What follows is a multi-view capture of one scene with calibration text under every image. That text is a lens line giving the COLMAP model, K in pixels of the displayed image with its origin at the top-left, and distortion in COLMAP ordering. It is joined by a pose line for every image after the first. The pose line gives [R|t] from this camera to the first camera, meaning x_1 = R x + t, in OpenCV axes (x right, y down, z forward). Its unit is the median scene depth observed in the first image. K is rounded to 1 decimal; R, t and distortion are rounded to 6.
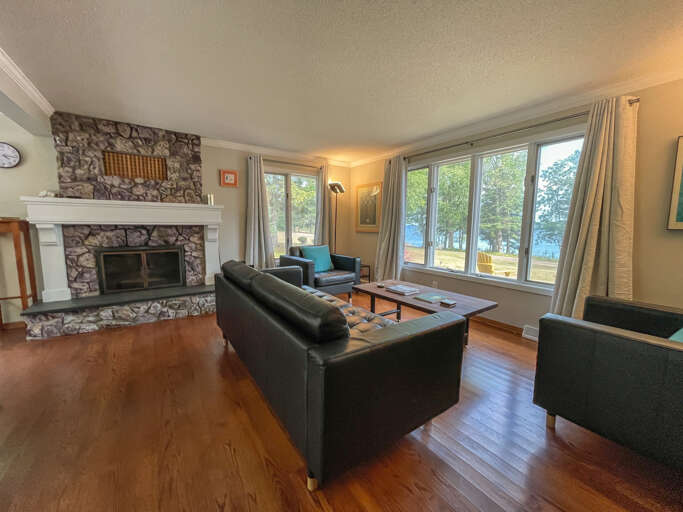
lens RADIAL K [[280.3, 0, 340.0], [0, 280.3, 256.4], [0, 0, 1]] dist [0.004003, 0.003154]
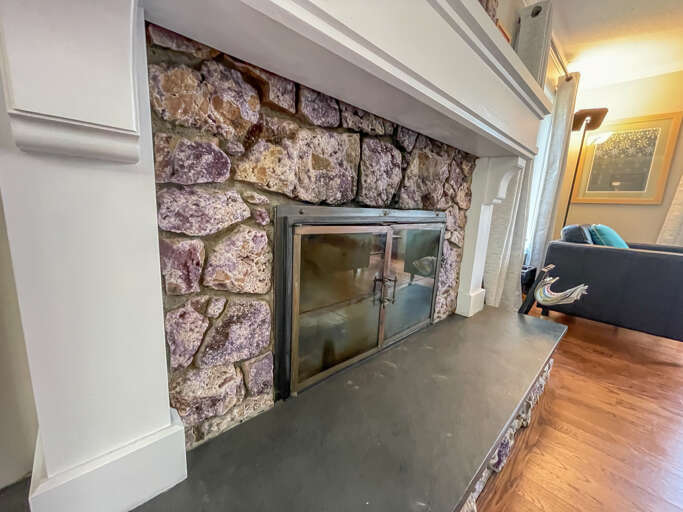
lens RADIAL K [[280.3, 0, 337.9], [0, 280.3, 258.3], [0, 0, 1]] dist [0.004003, 0.003154]
pose [[0.984608, 0.010321, 0.174475, -0.854124], [-0.022471, 0.997445, 0.067806, -0.003300], [-0.173329, -0.070683, 0.982324, 0.776646]]
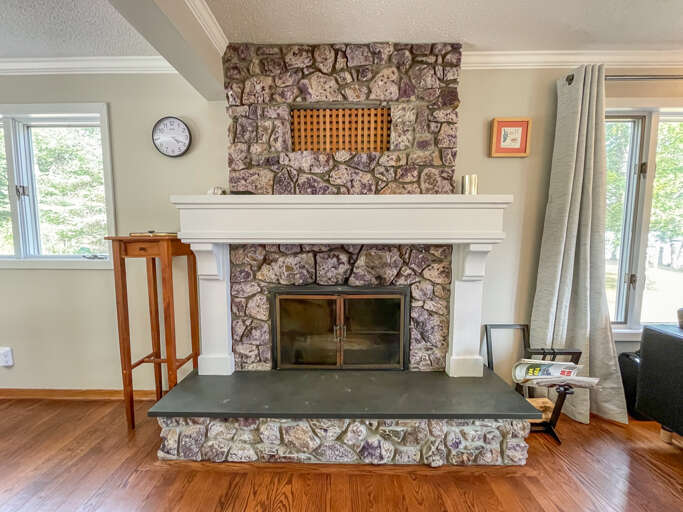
lens RADIAL K [[280.3, 0, 335.2], [0, 280.3, 258.3], [0, 0, 1]] dist [0.004003, 0.003154]
pose [[0.817932, 0.031633, -0.574445, -0.446337], [-0.059085, 0.997826, -0.029182, -0.074527], [0.572273, 0.057809, 0.818023, 0.615496]]
